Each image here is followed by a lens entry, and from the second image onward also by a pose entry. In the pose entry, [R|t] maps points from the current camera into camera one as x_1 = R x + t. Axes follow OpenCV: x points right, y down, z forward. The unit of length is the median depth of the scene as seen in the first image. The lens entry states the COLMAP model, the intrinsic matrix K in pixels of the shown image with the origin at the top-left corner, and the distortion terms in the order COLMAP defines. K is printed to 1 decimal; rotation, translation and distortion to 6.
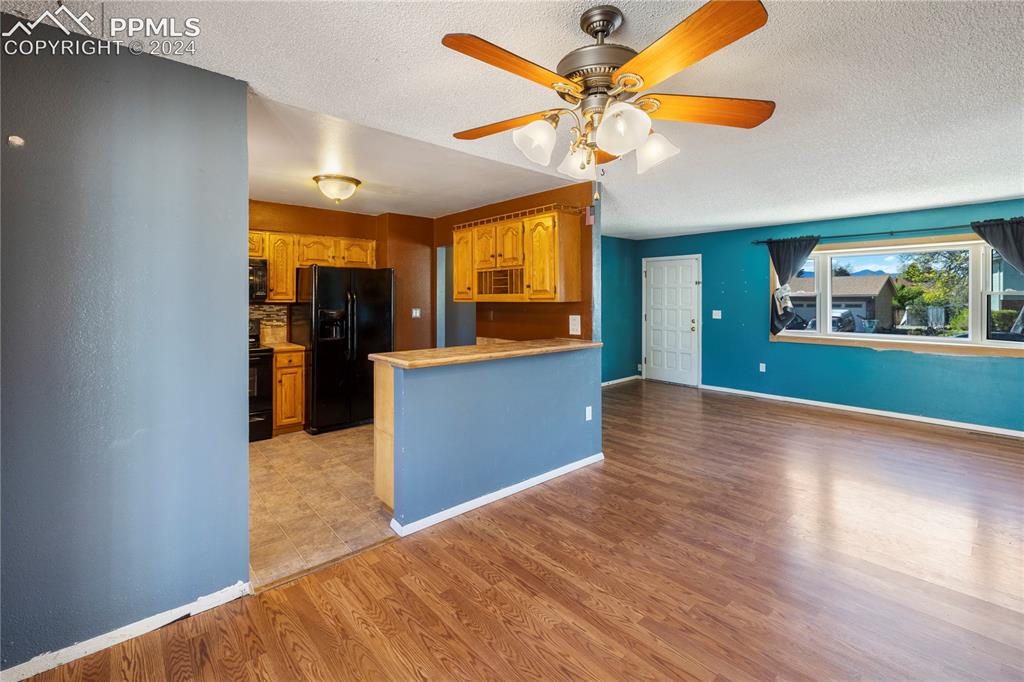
lens RADIAL K [[450.3, 0, 501.6], [0, 450.3, 300.1], [0, 0, 1]] dist [0.001679, 0.000271]
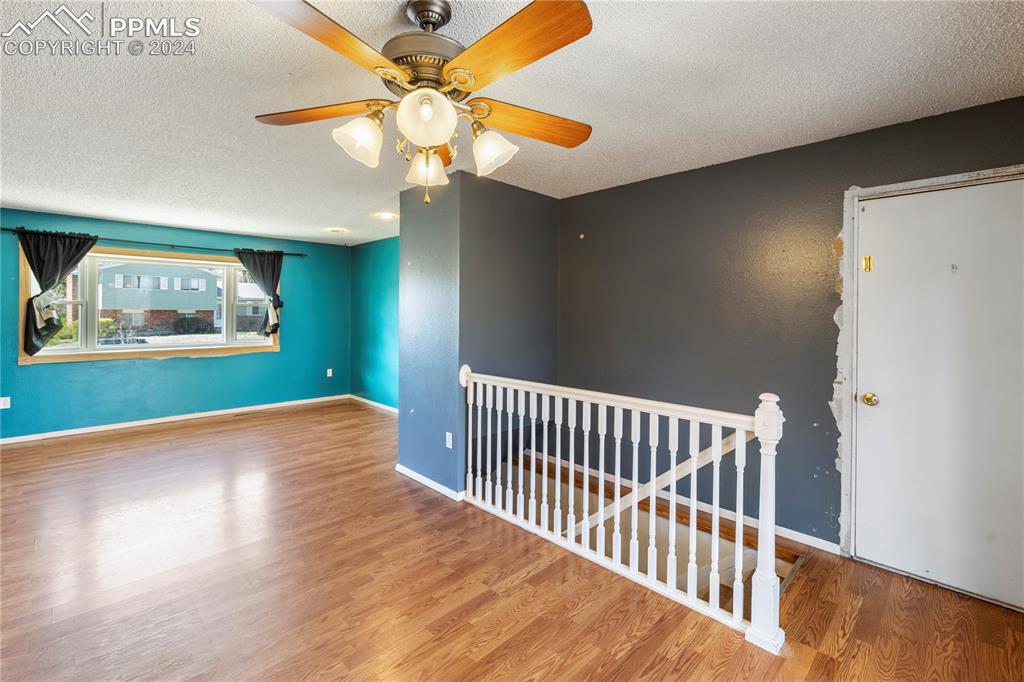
lens RADIAL K [[447.8, 0, 511.1], [0, 447.8, 312.7], [0, 0, 1]] dist [-0.003378, -0.000570]
pose [[-0.065240, -0.002497, 0.997866, -0.255955], [-0.001006, 0.999997, 0.002437, 0.003244], [-0.997869, -0.000844, -0.065243, 0.316737]]
